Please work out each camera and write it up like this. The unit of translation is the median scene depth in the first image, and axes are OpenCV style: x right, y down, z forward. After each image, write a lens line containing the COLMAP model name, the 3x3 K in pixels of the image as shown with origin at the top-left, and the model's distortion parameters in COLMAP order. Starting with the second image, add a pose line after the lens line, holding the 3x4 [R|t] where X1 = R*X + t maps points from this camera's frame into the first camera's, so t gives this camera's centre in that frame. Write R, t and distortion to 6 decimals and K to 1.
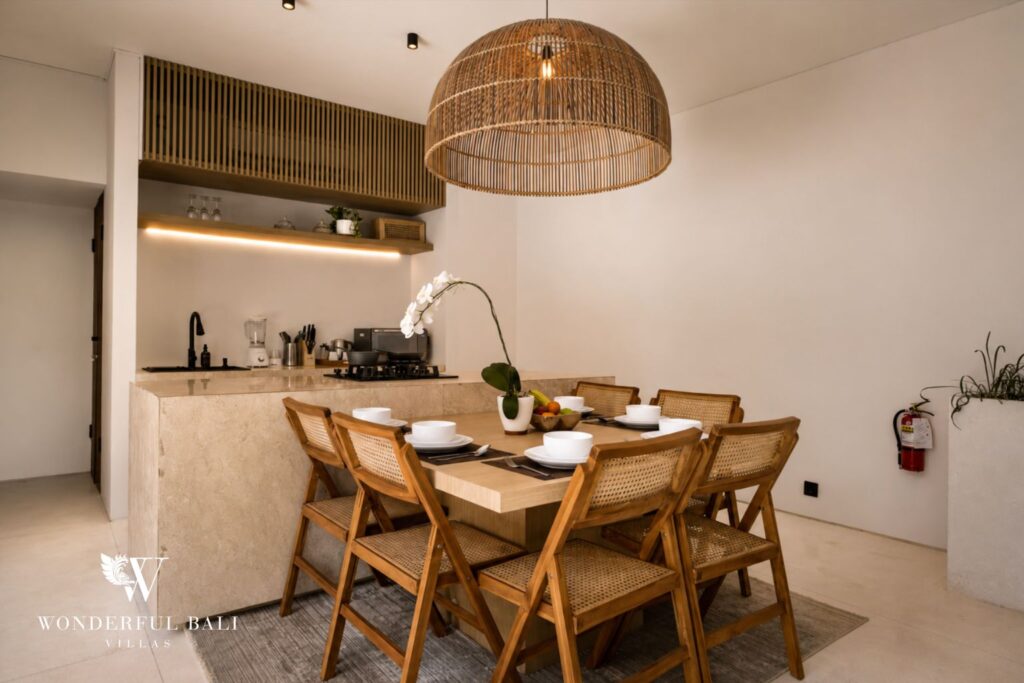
lens RADIAL K [[613.9, 0, 512.0], [0, 613.9, 341.5], [0, 0, 1]] dist [-0.002196, -0.001278]
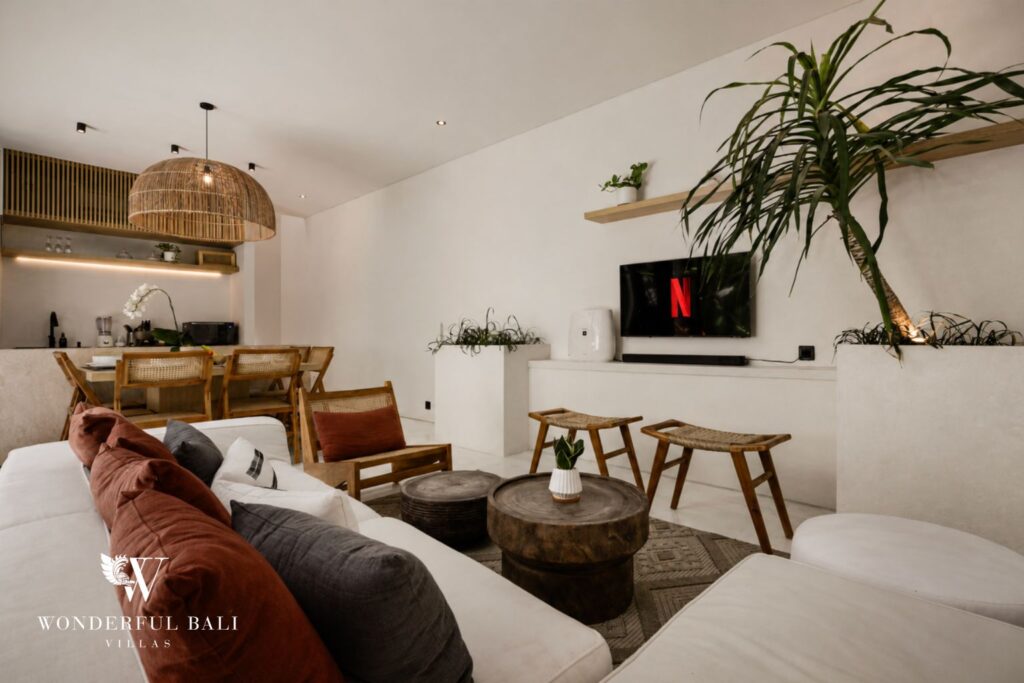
lens RADIAL K [[506.6, 0, 525.5], [0, 506.6, 342.4], [0, 0, 1]] dist [0.001945, 0.000934]
pose [[0.991306, -0.019263, 0.130156, 0.460316], [0.019812, 0.999799, -0.002923, 0.052907], [-0.130074, 0.005476, 0.991489, -0.392148]]
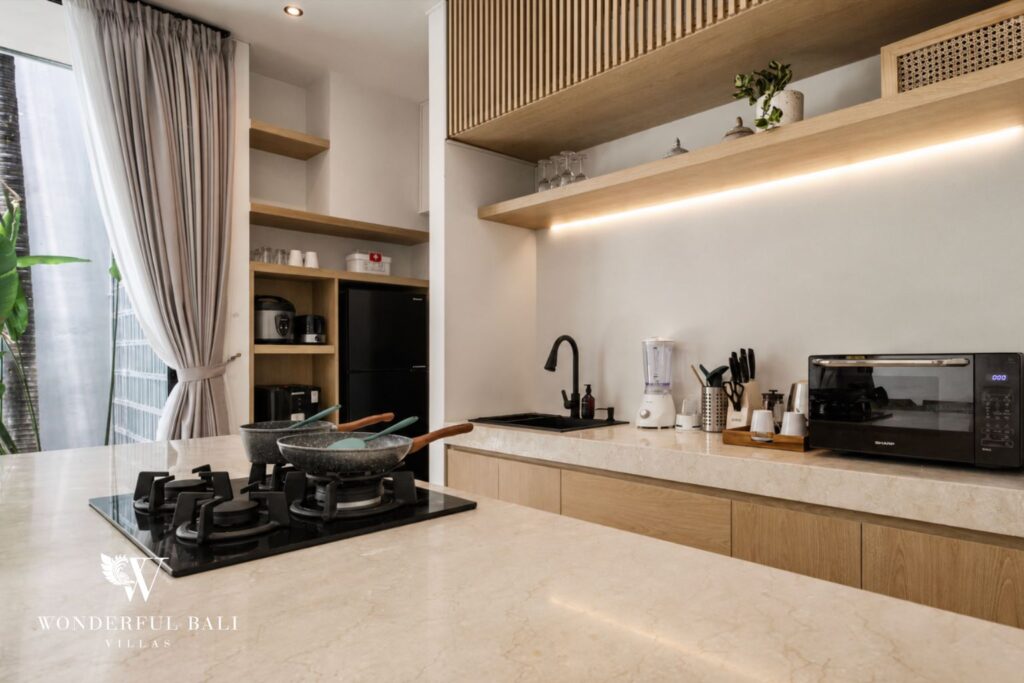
lens RADIAL K [[613.9, 0, 512.0], [0, 613.9, 341.5], [0, 0, 1]] dist [-0.002196, -0.001278]
pose [[0.100678, -0.035837, -0.994273, 0.126575], [-0.007869, 0.999291, -0.036815, -0.015211], [0.994888, 0.011530, 0.100324, 0.817061]]
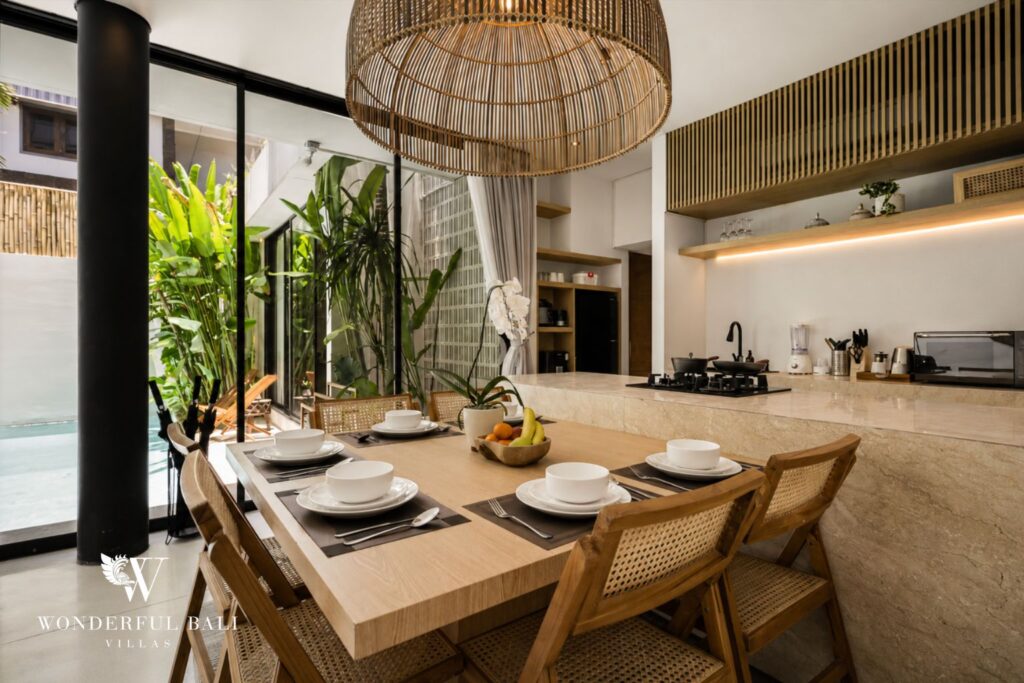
lens RADIAL K [[479.3, 0, 495.6], [0, 479.3, 325.2], [0, 0, 1]] dist [-0.001717, -0.000197]
pose [[-0.043973, -0.037897, -0.998314, 0.374058], [-0.014990, 0.999193, -0.037270, -0.000883], [0.998920, 0.013326, -0.044506, 0.551073]]
